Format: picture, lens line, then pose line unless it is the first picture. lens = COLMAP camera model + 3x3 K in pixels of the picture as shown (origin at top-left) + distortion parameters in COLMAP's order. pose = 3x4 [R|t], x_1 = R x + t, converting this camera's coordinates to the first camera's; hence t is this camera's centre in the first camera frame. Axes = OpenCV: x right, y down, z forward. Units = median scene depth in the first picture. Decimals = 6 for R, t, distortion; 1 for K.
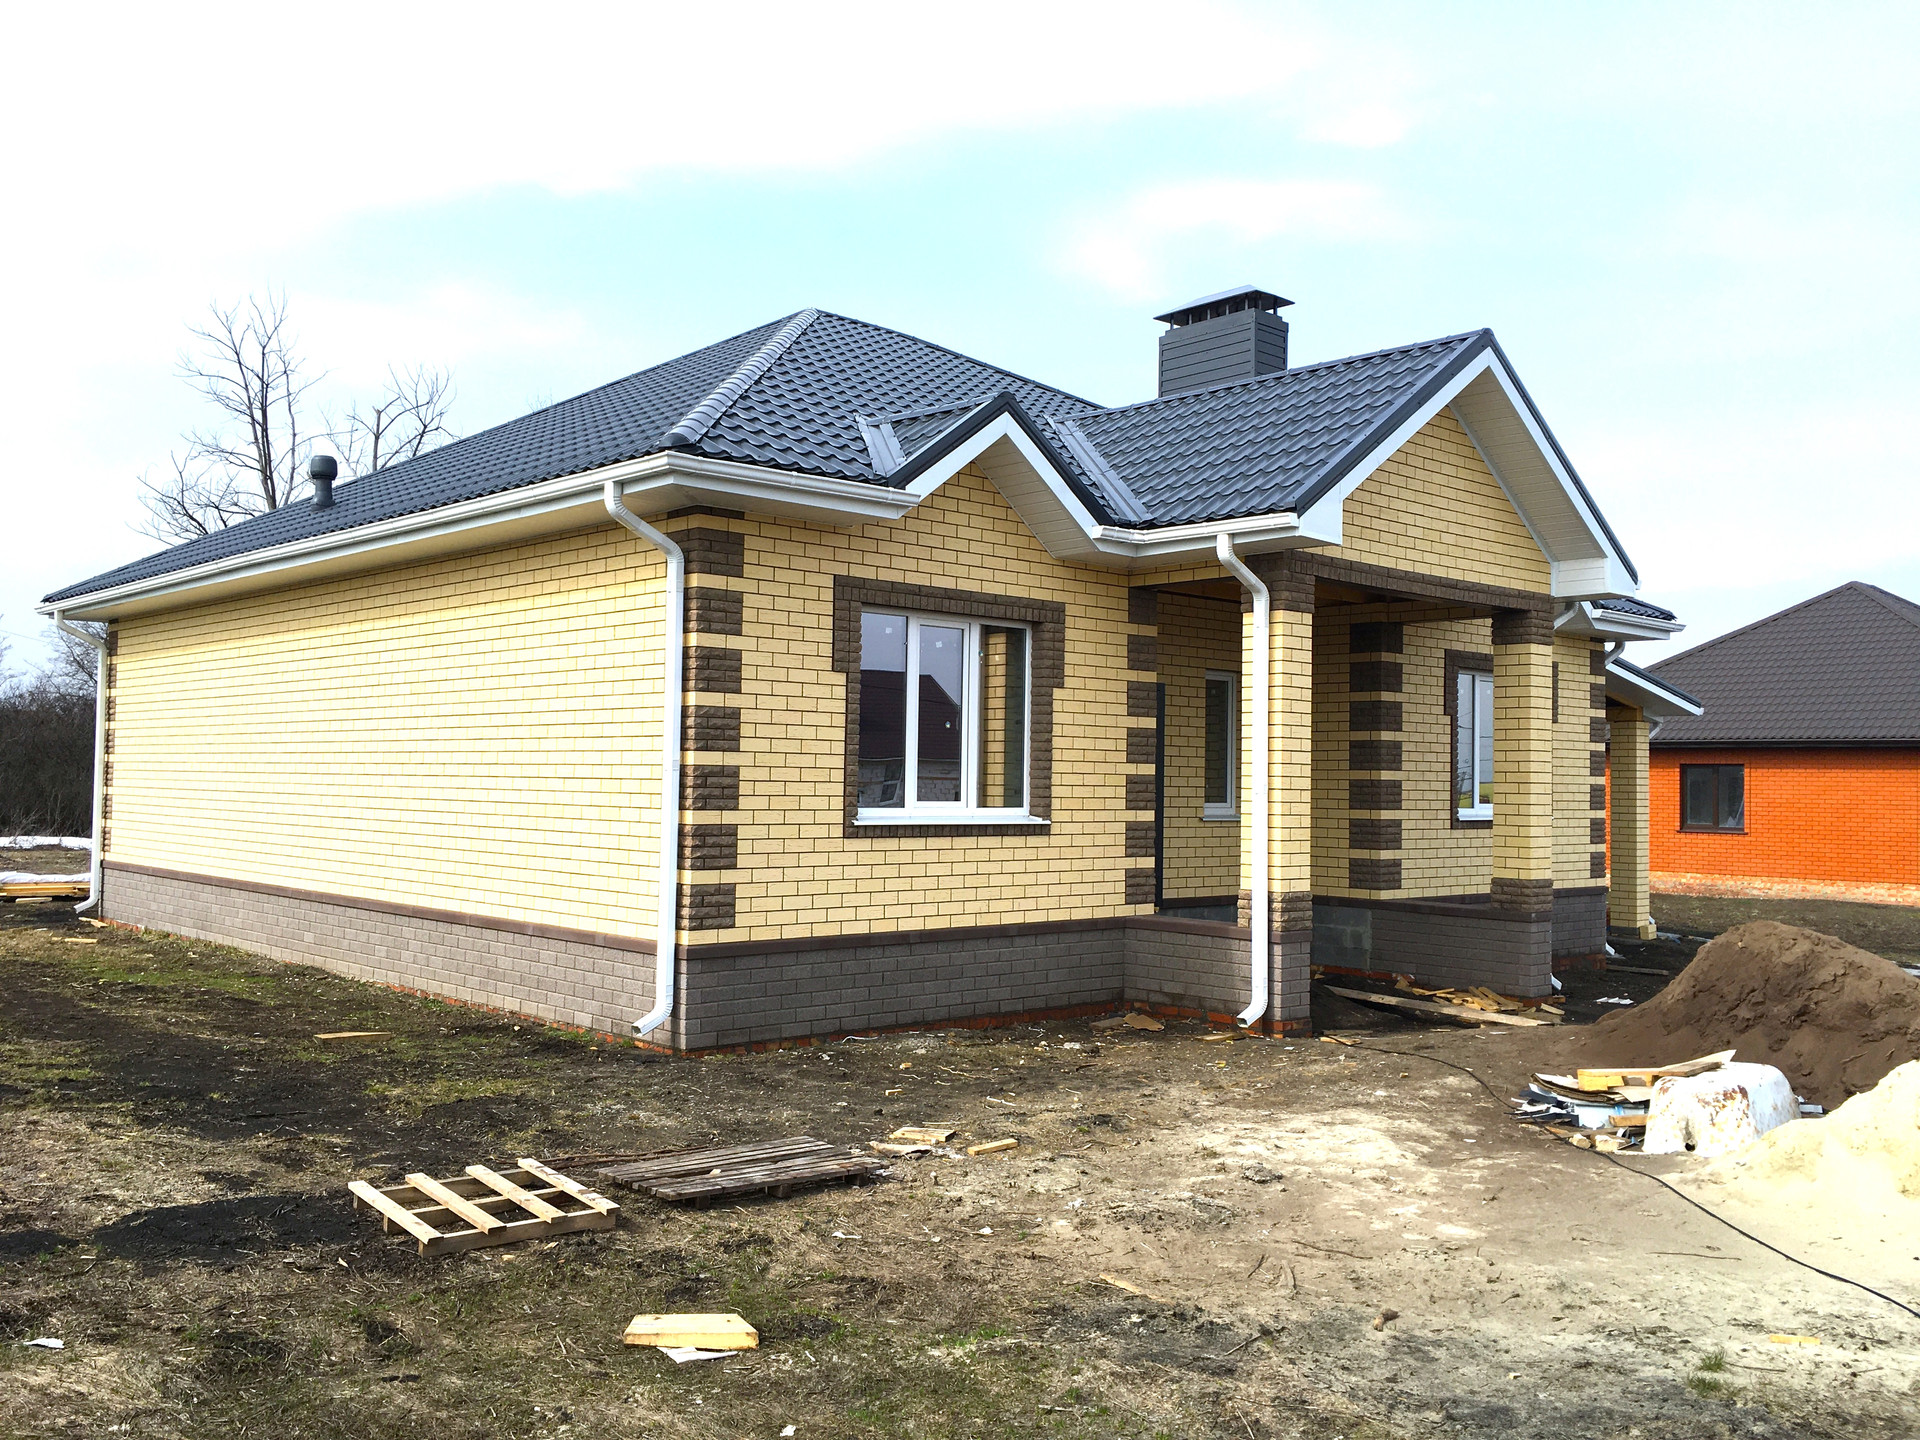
lens RADIAL K [[1648.8, 0, 962.3], [0, 1648.8, 706.8], [0, 0, 1]] dist [0.039614, 0.003611]
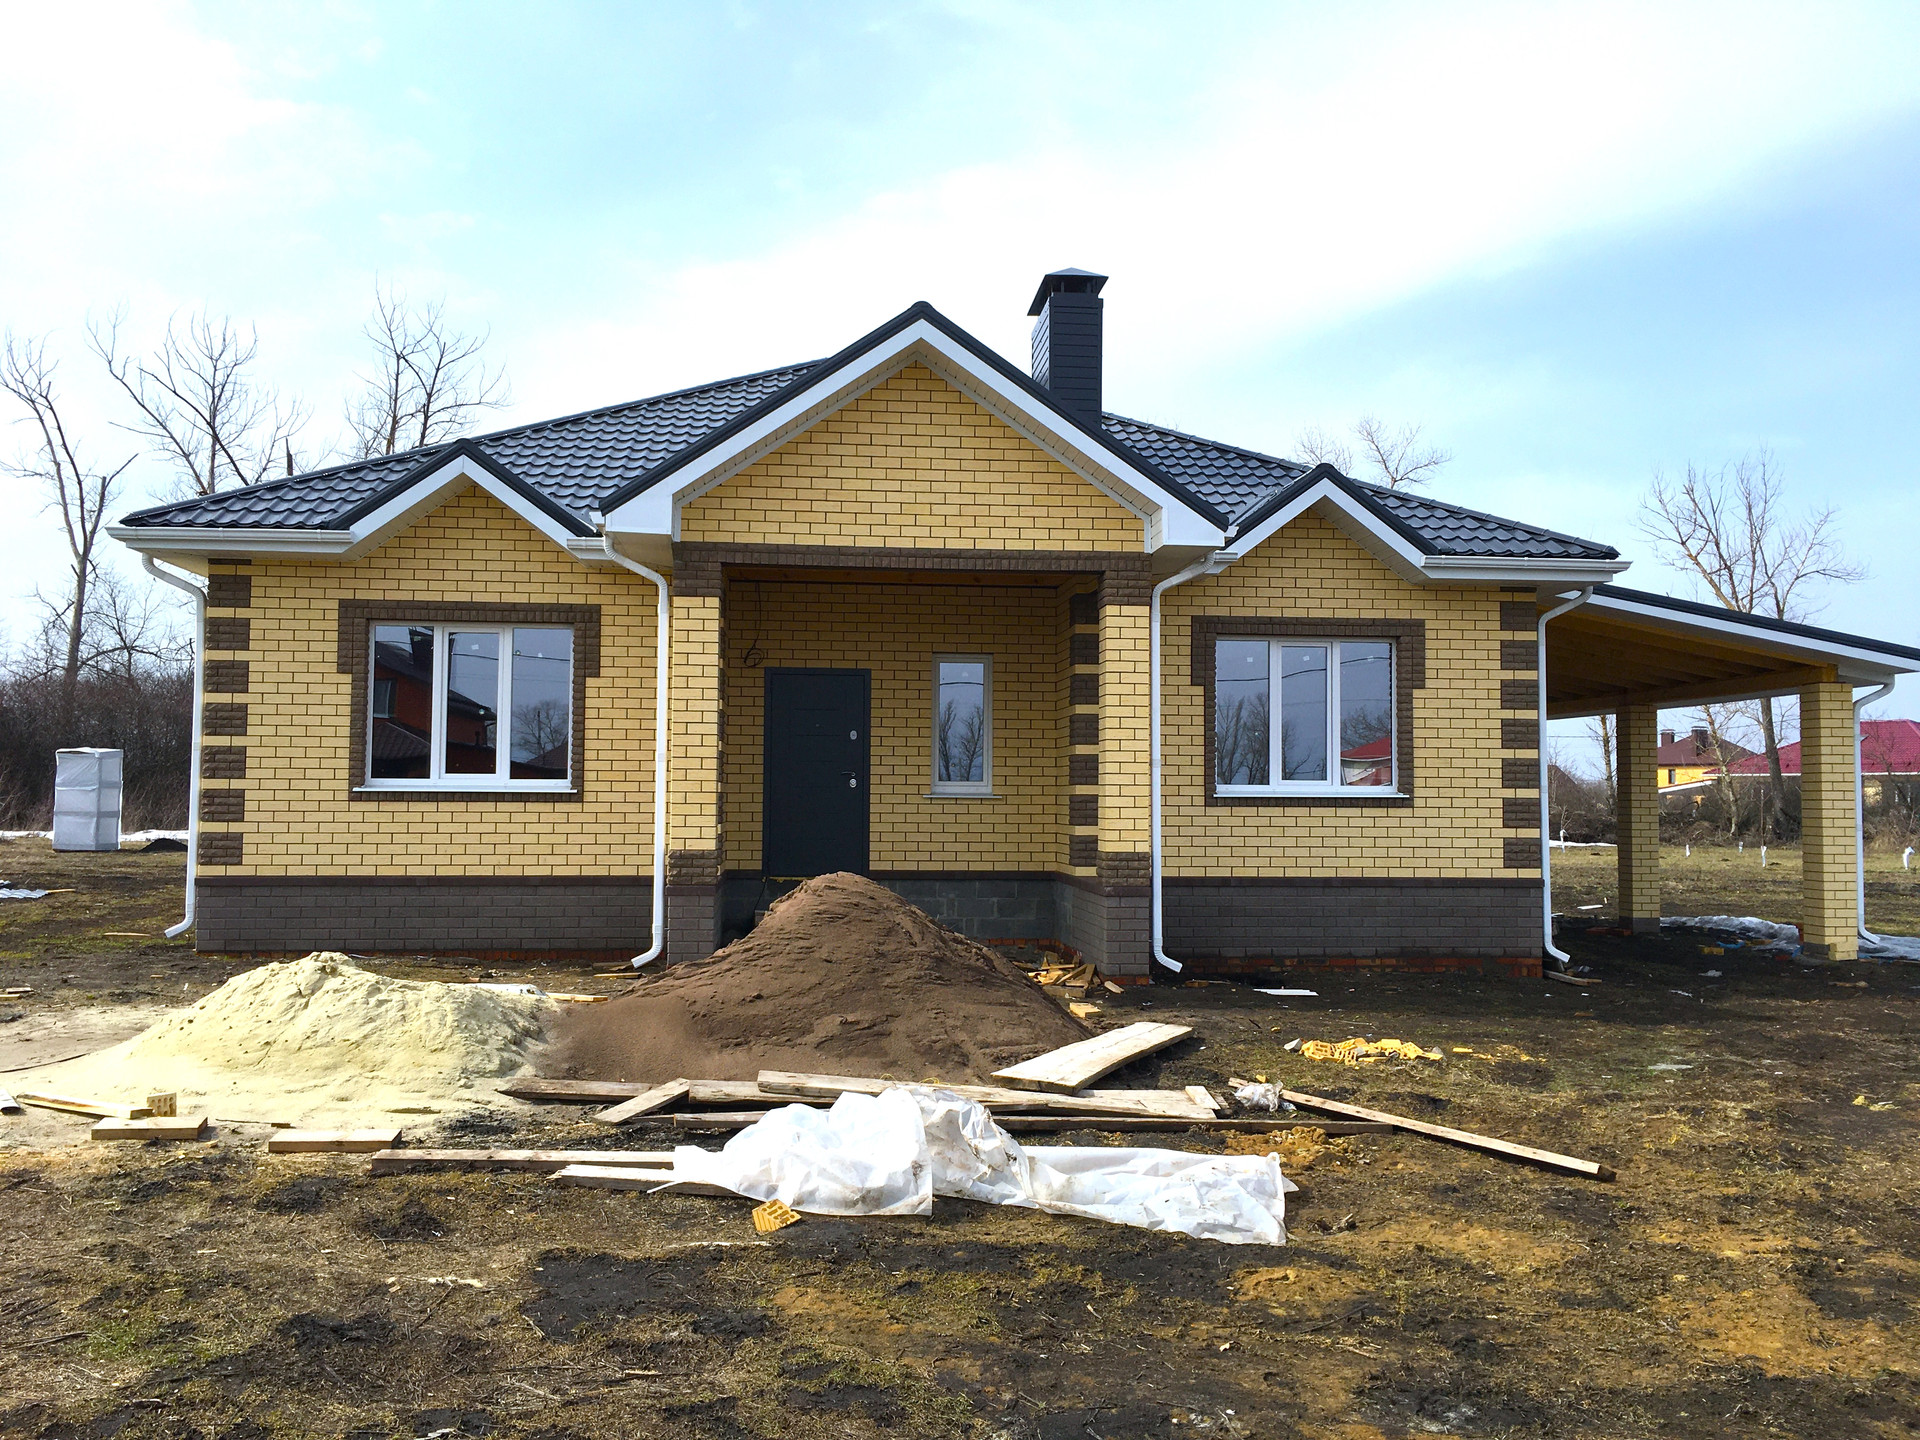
lens RADIAL K [[1648.8, 0, 962.3], [0, 1648.8, 706.8], [0, 0, 1]] dist [0.039614, 0.003611]
pose [[0.801606, -0.042440, -0.596344, 0.933581], [0.032107, 0.999094, -0.027945, 0.049003], [0.596990, 0.003254, 0.802242, 0.205841]]
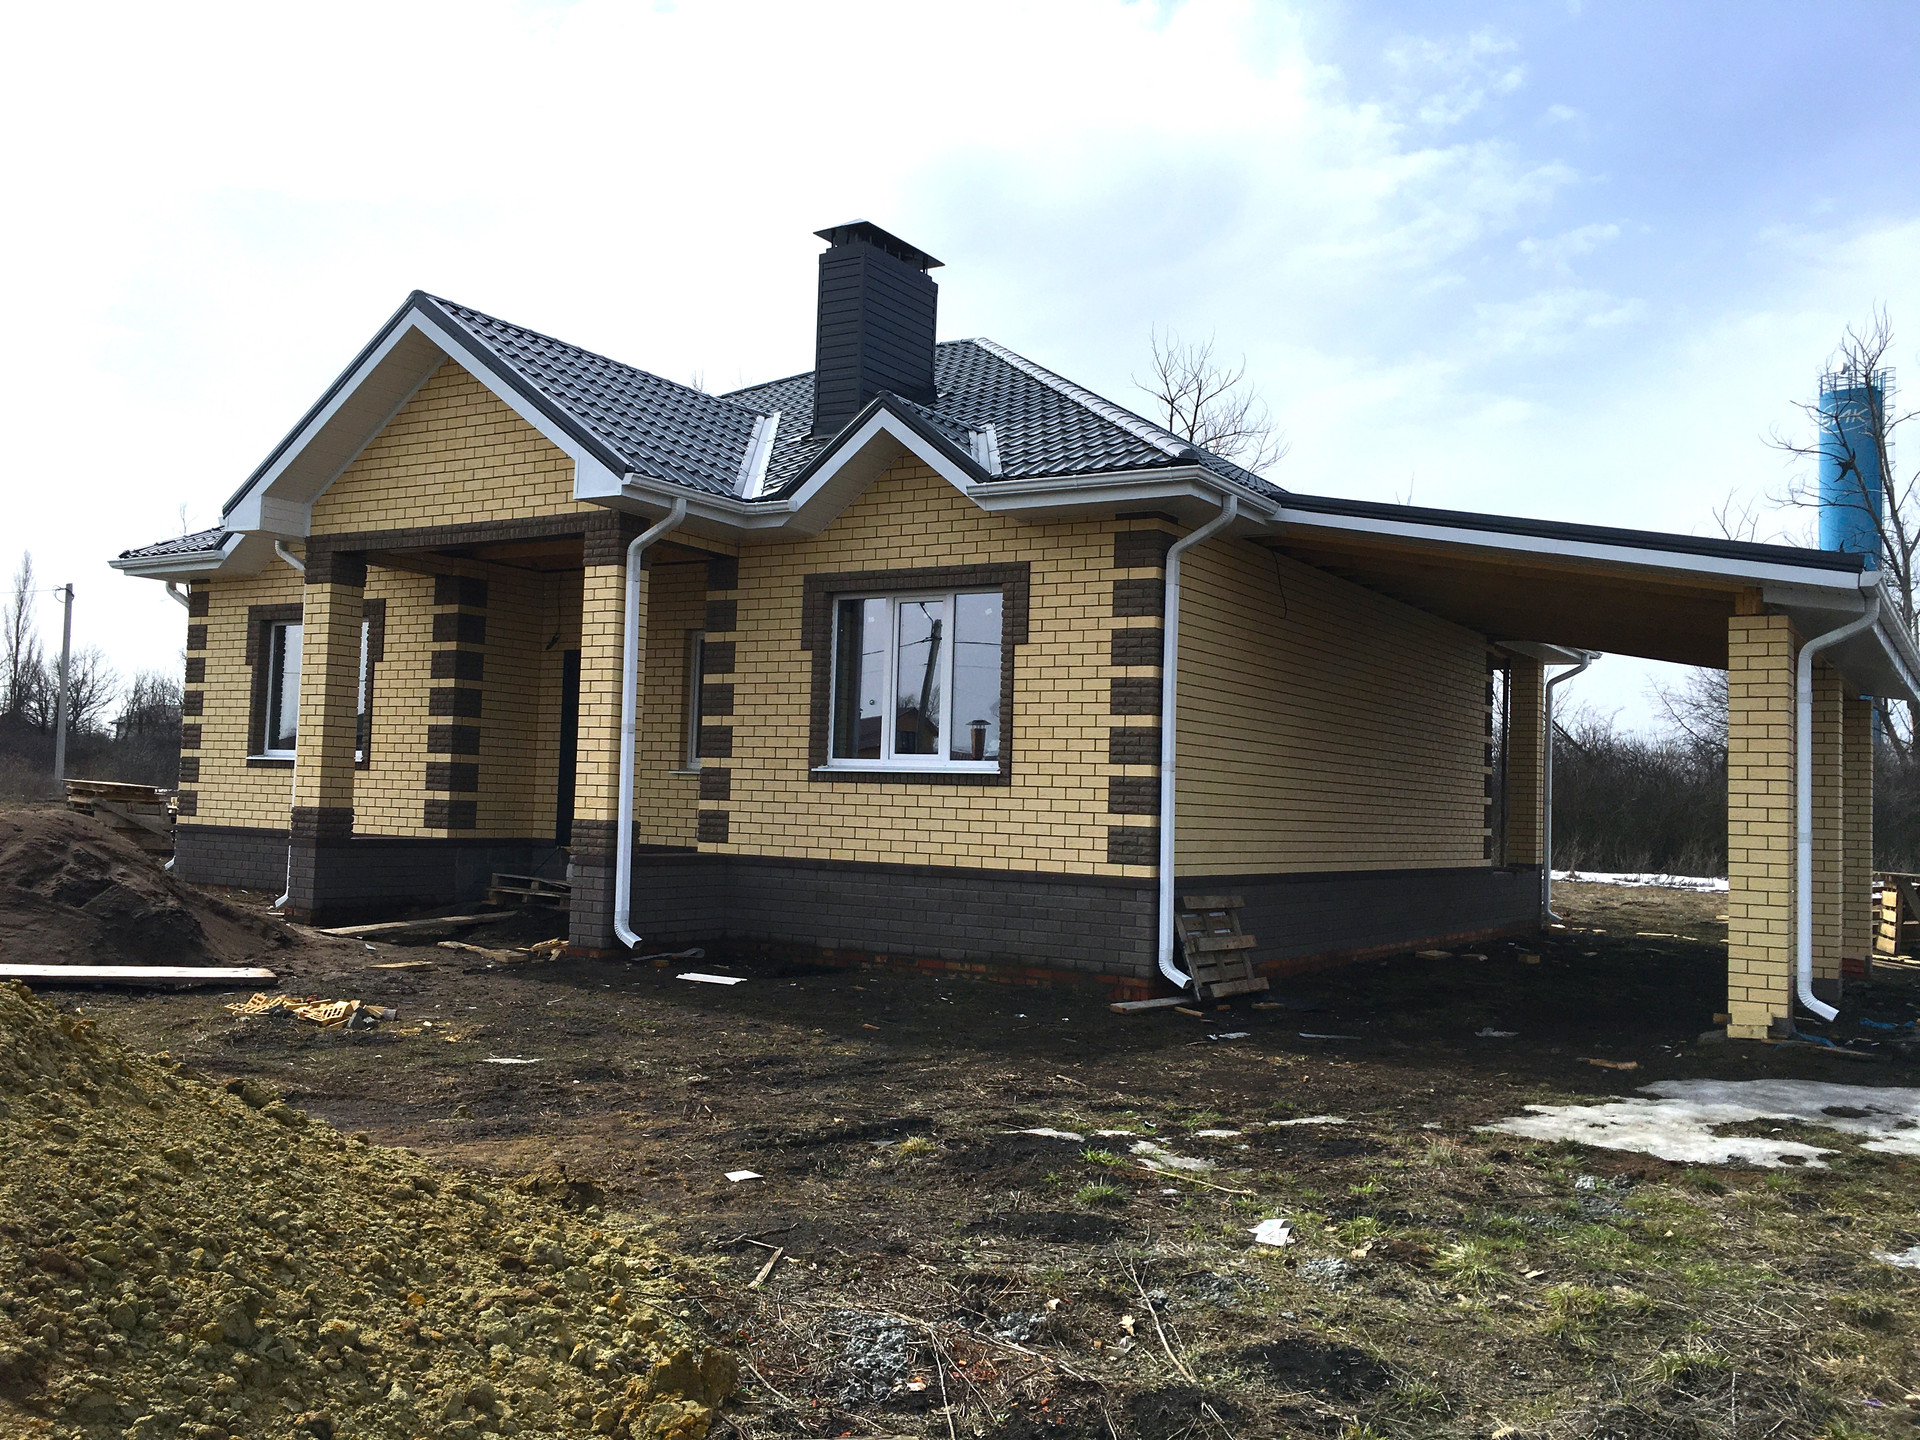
lens RADIAL K [[1648.8, 0, 962.3], [0, 1648.8, 706.8], [0, 0, 1]] dist [0.039614, 0.003611]
pose [[0.260603, -0.066380, -0.963161, 1.433339], [0.011944, 0.997779, -0.065534, 0.115569], [0.965372, 0.005574, 0.260817, 1.066408]]
